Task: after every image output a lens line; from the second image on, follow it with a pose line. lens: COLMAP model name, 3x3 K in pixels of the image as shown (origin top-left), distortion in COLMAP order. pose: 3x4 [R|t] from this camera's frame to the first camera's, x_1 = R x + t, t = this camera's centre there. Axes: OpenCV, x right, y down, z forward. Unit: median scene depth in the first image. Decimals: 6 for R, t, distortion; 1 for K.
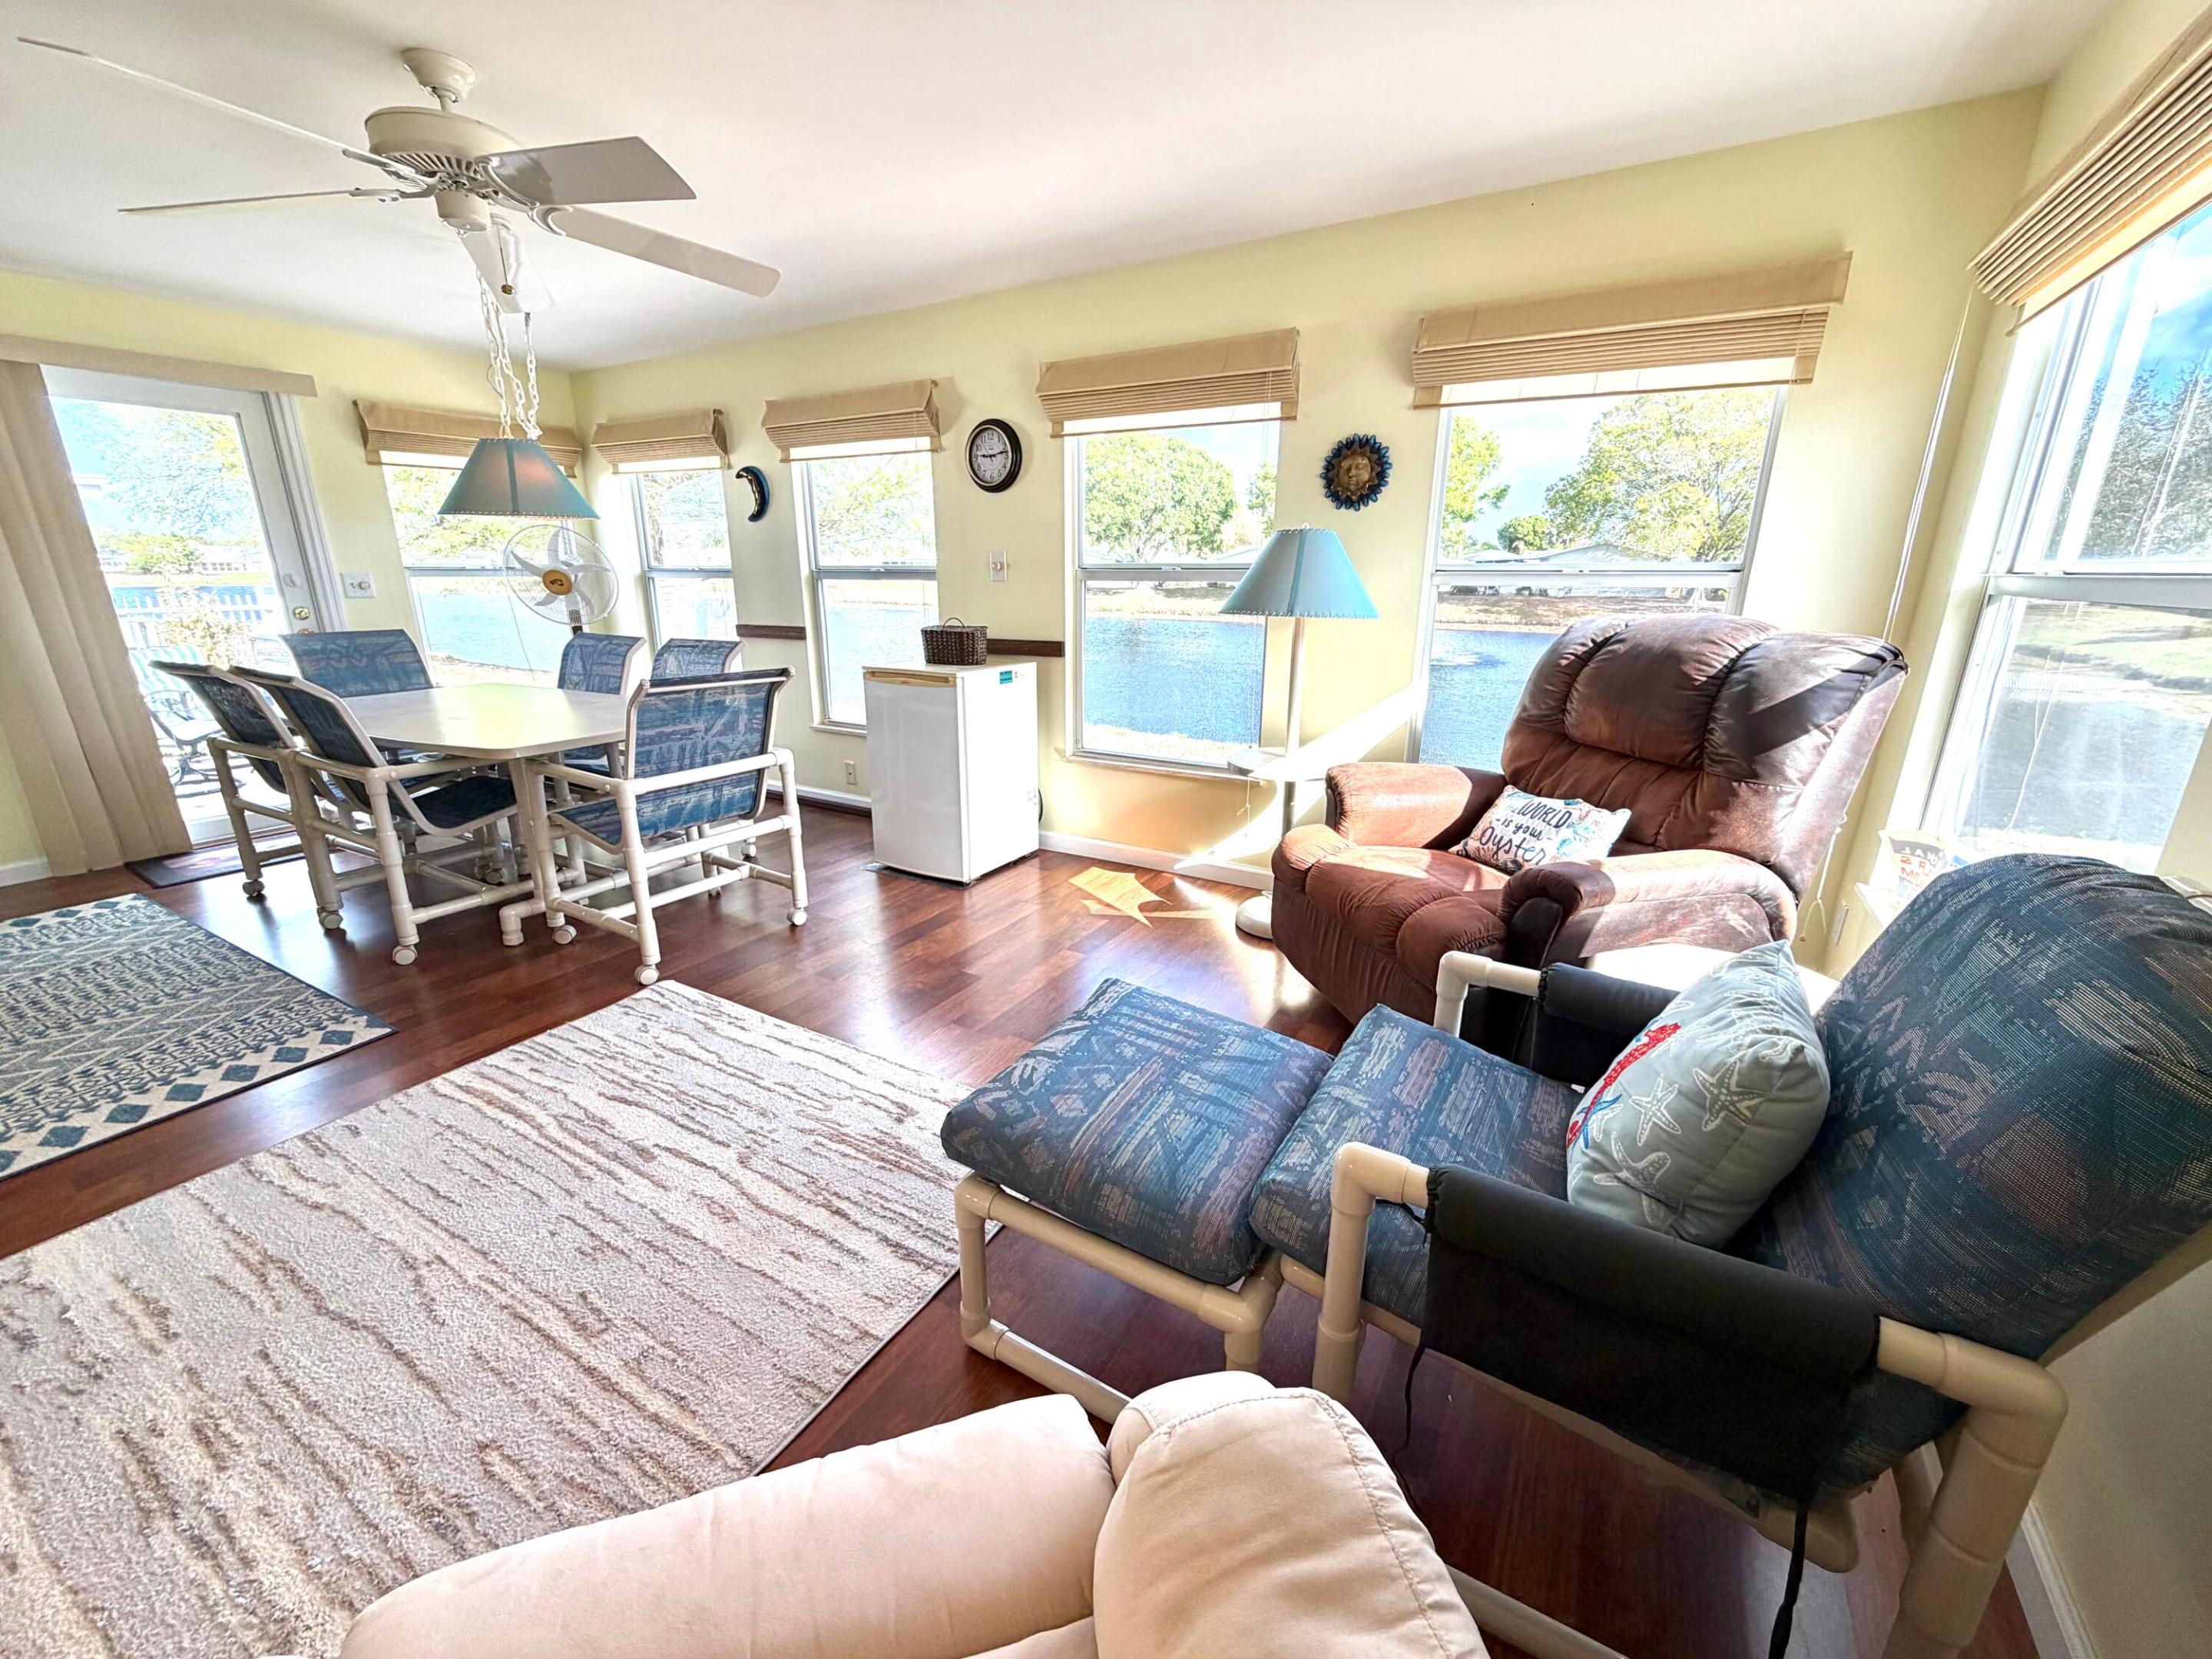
lens RADIAL K [[881.9, 0, 1103.0], [0, 881.9, 832.0], [0, 0, 1]] dist [-0.000310, 0.000225]
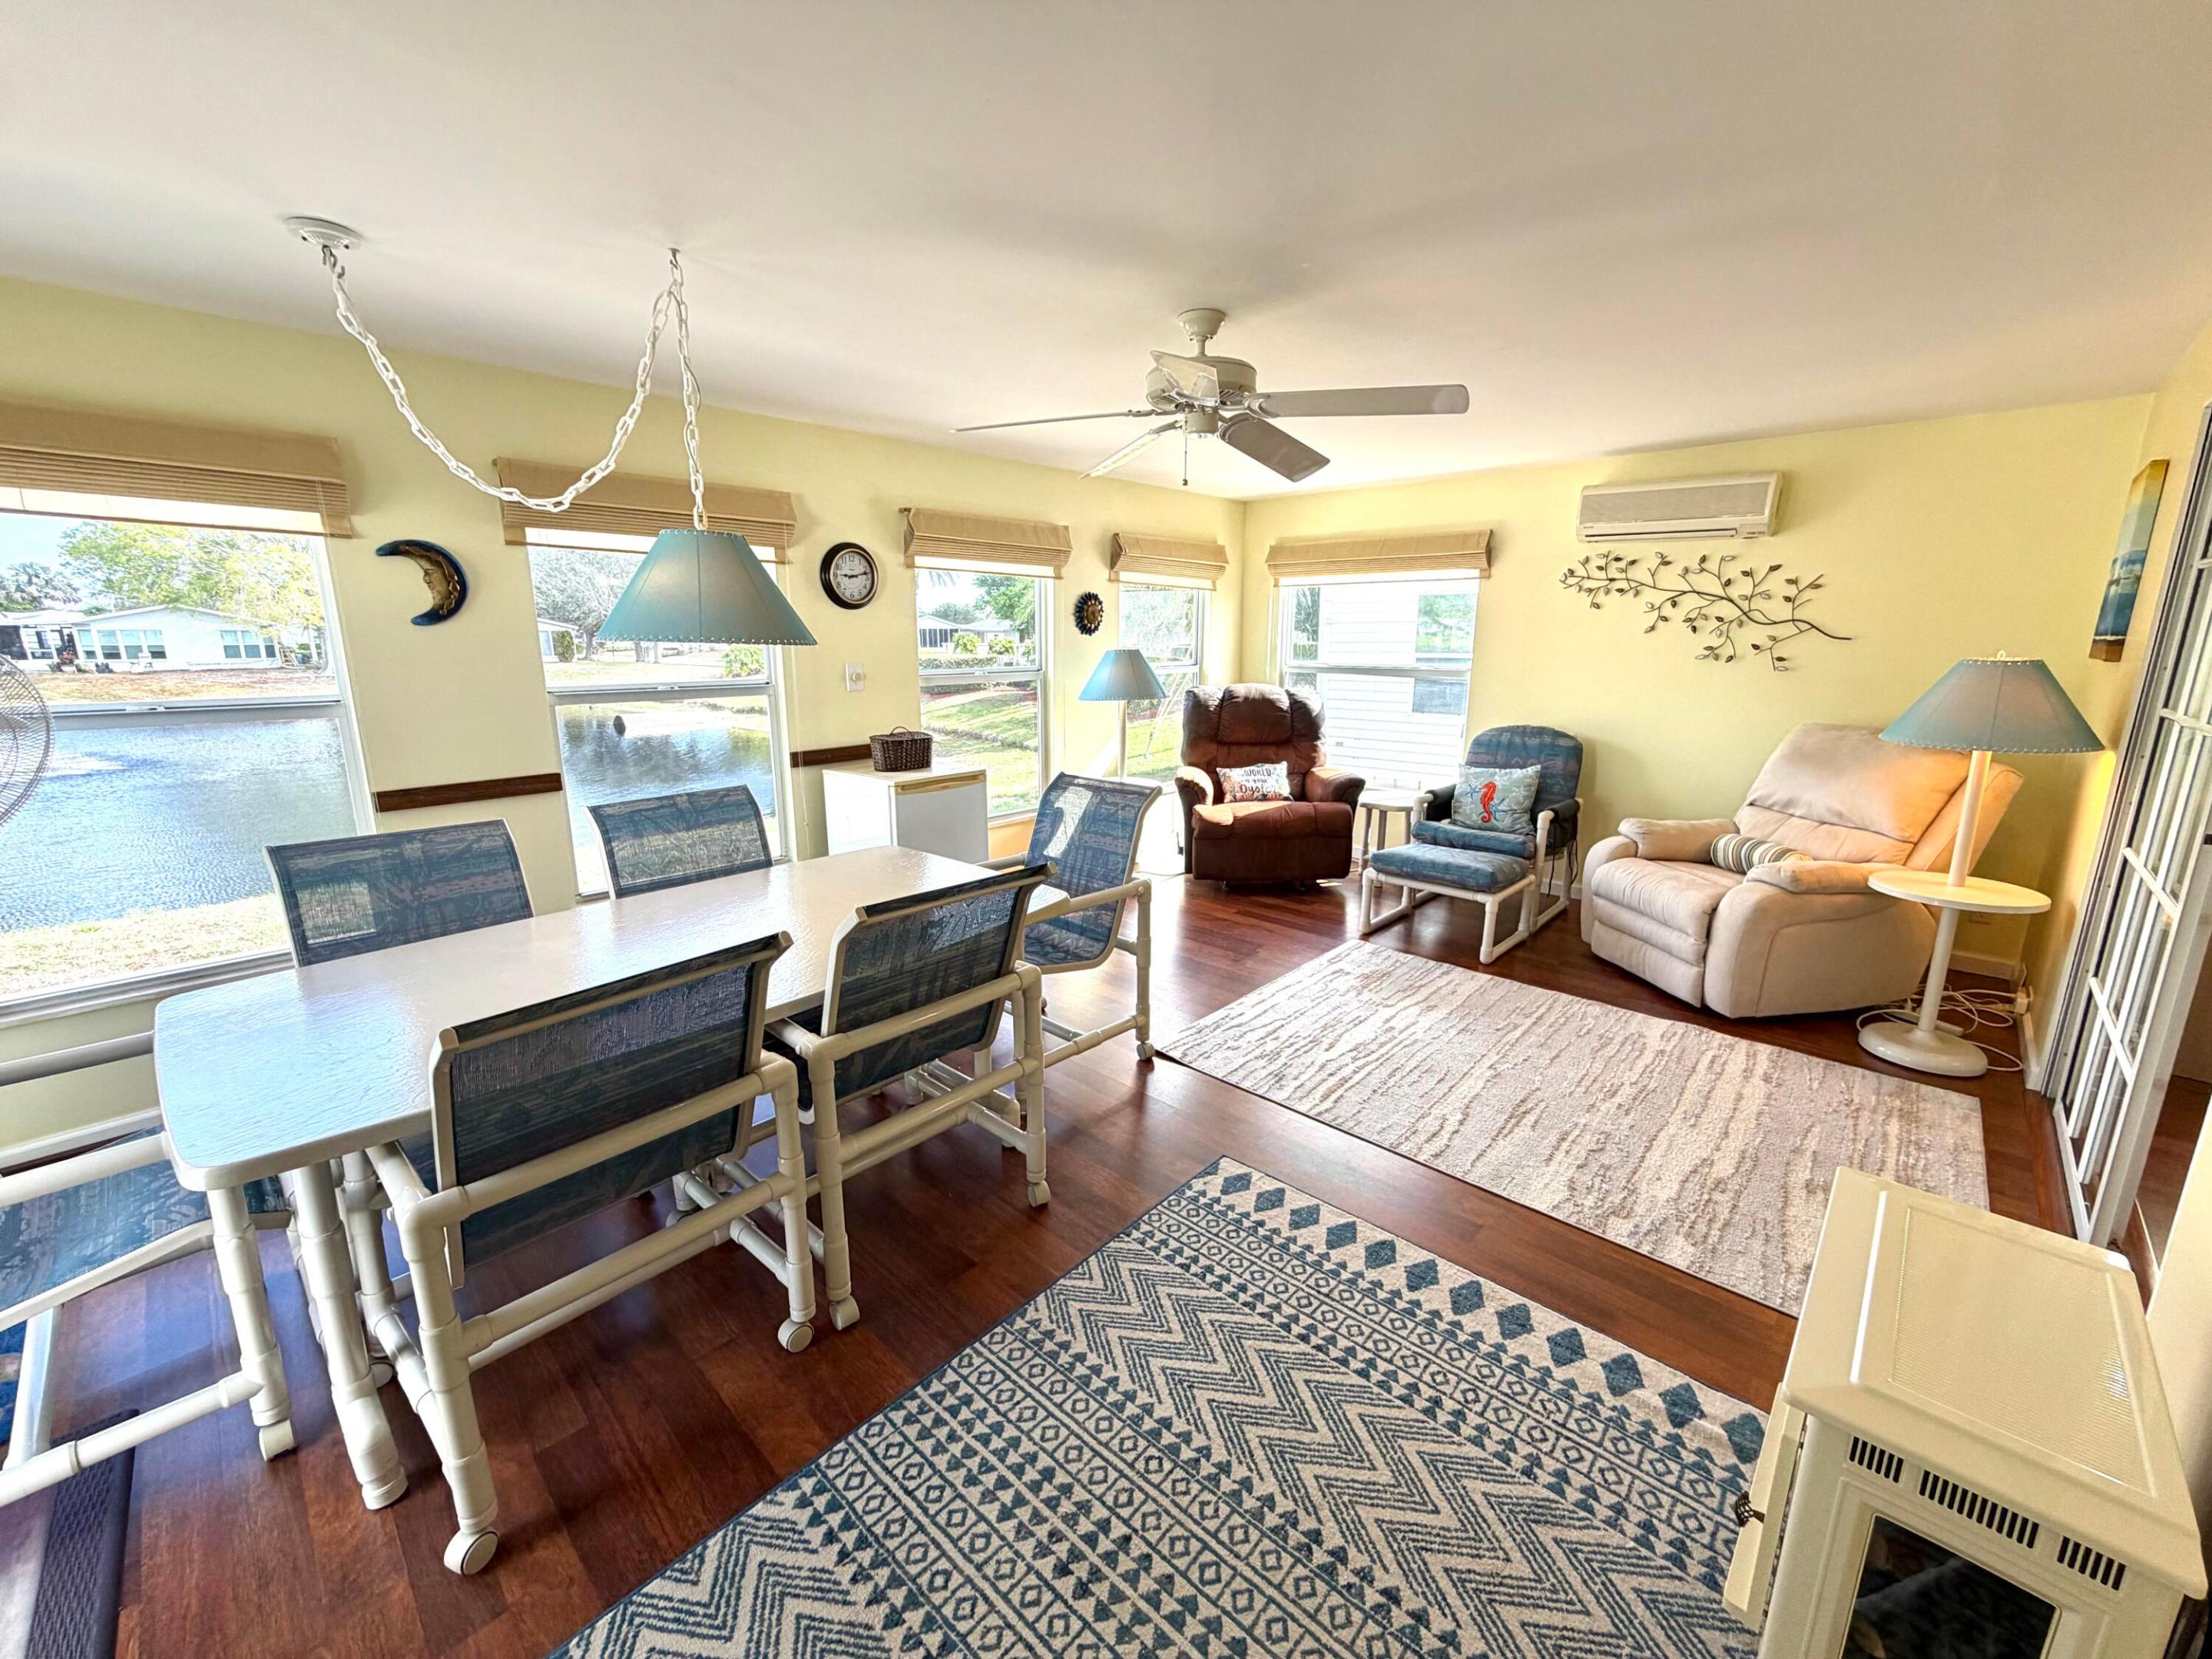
lens RADIAL K [[881.9, 0, 1103.1], [0, 881.9, 831.0], [0, 0, 1]] dist [-0.000310, 0.000225]
pose [[0.212681, -0.212395, 0.953758, -1.363706], [0.281932, 0.947916, 0.148225, -0.250642], [-0.935565, 0.237370, 0.261485, 0.619237]]
